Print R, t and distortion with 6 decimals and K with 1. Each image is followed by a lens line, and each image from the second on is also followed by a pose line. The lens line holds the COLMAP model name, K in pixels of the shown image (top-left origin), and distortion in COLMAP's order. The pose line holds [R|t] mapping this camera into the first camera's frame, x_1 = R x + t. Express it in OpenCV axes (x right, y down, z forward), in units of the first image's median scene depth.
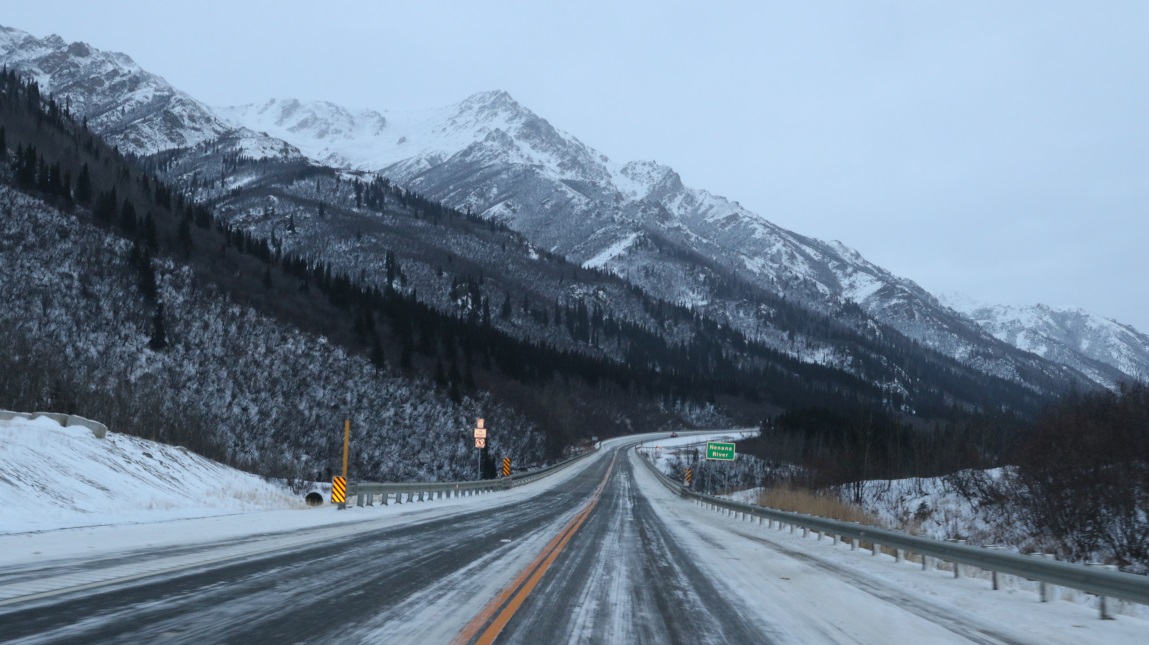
lens RADIAL K [[1334.5, 0, 579.8], [0, 1334.5, 325.1], [0, 0, 1]] dist [-0.066416, 0.048123]
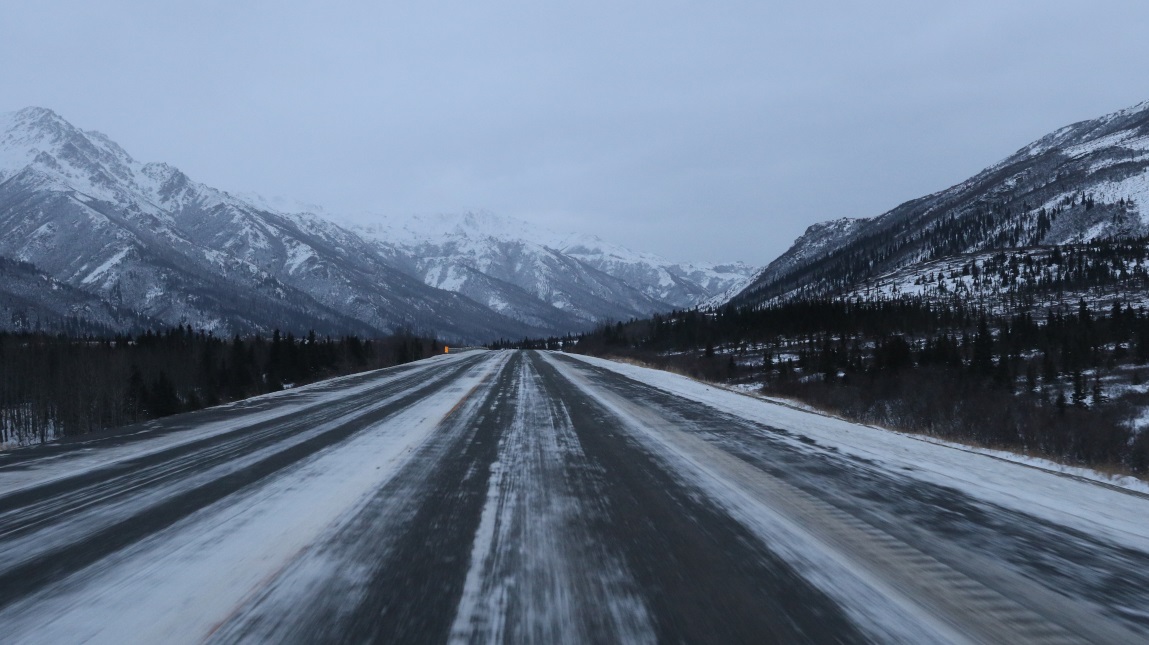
lens RADIAL K [[1373.3, 0, 574.5], [0, 1373.3, 322.5], [0, 0, 1]] dist [-0.067140, 0.073642]
pose [[0.958517, -0.063890, 0.277781, 0.071020], [0.043131, 0.995844, 0.080216, -0.064295], [-0.281752, -0.064907, 0.957289, -0.597450]]
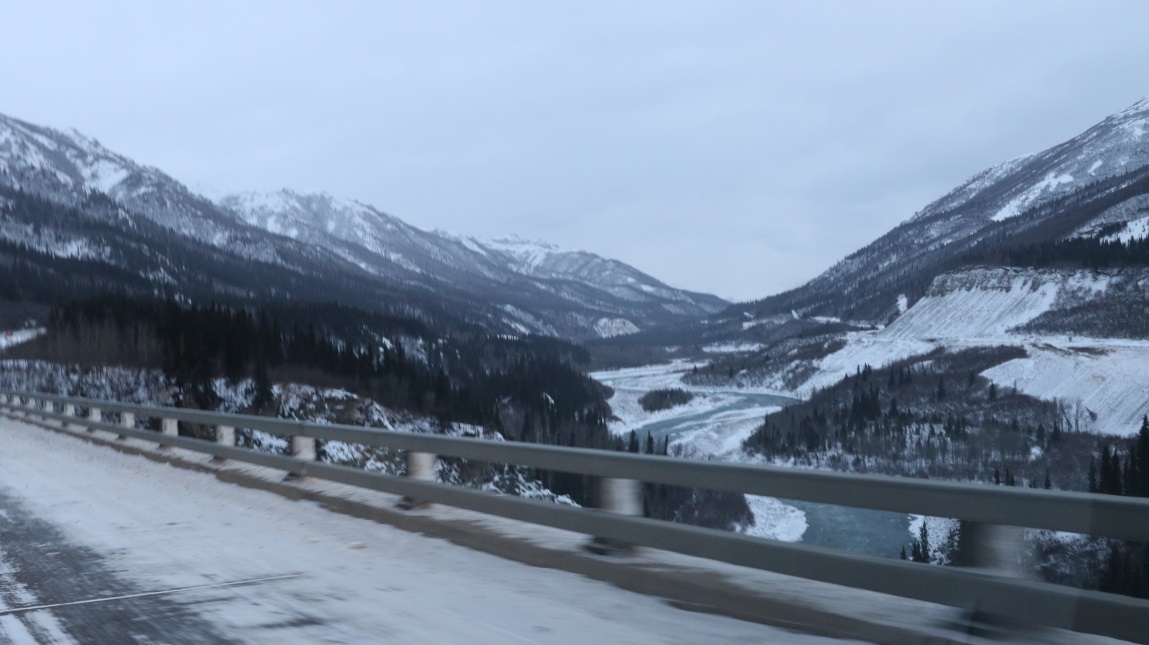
lens RADIAL K [[1334.5, 0, 579.8], [0, 1334.5, 325.1], [0, 0, 1]] dist [-0.066416, 0.048123]
pose [[0.847593, -0.097409, 0.521630, 0.000429], [0.054946, 0.993834, 0.096307, 0.003751], [-0.527795, -0.052968, 0.847719, 0.035626]]
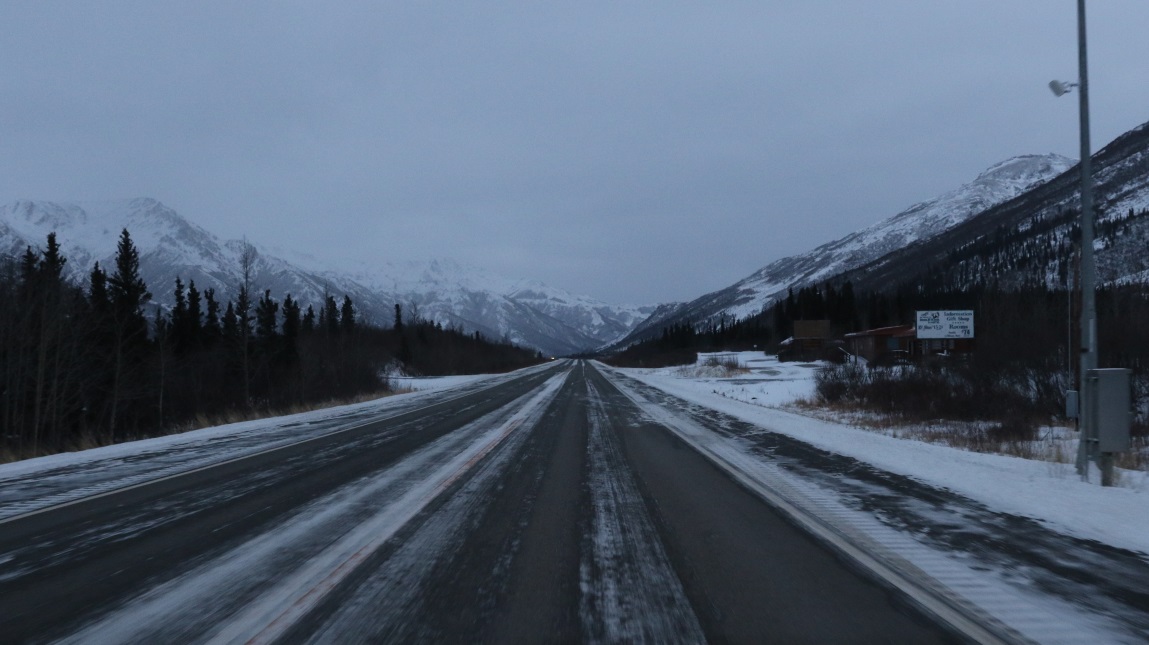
lens RADIAL K [[1373.3, 0, 574.5], [0, 1373.3, 322.5], [0, 0, 1]] dist [-0.067140, 0.073642]
pose [[0.945964, -0.052147, 0.320052, -0.161557], [0.034712, 0.997598, 0.059946, -0.127841], [-0.322409, -0.045597, 0.945502, -1.310223]]
